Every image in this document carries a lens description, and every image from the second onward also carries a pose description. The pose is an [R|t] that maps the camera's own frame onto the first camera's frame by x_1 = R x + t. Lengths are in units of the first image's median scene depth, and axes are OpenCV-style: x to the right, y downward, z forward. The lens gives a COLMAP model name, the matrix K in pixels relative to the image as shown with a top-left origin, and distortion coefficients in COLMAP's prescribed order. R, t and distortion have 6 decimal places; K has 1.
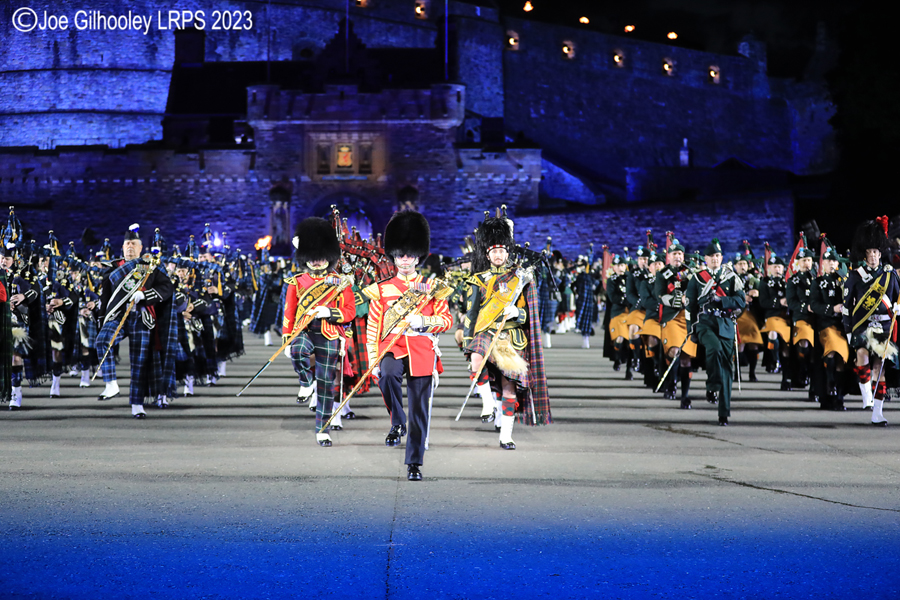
lens RADIAL K [[2645.1, 0, 517.9], [0, 2645.1, 411.4], [0, 0, 1]] dist [-0.251498, 0.000000]
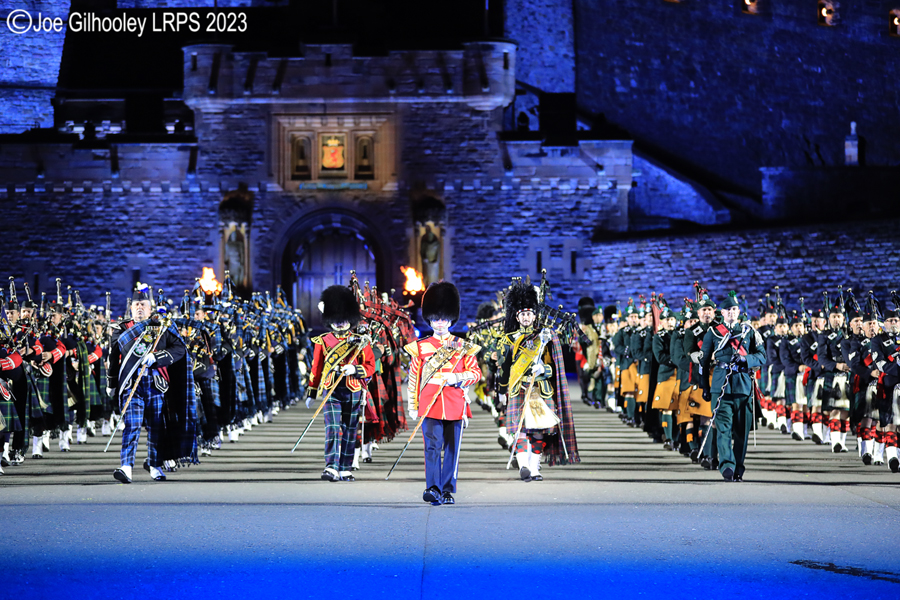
lens RADIAL K [[1609.0, 0, 461.3], [0, 1609.0, 336.5], [0, 0, 1]] dist [-0.586106, 0.000000]
pose [[0.999479, -0.005137, -0.031864, -0.021338], [0.003550, 0.998759, -0.049680, -0.031255], [0.032080, 0.049541, 0.998257, 0.608033]]
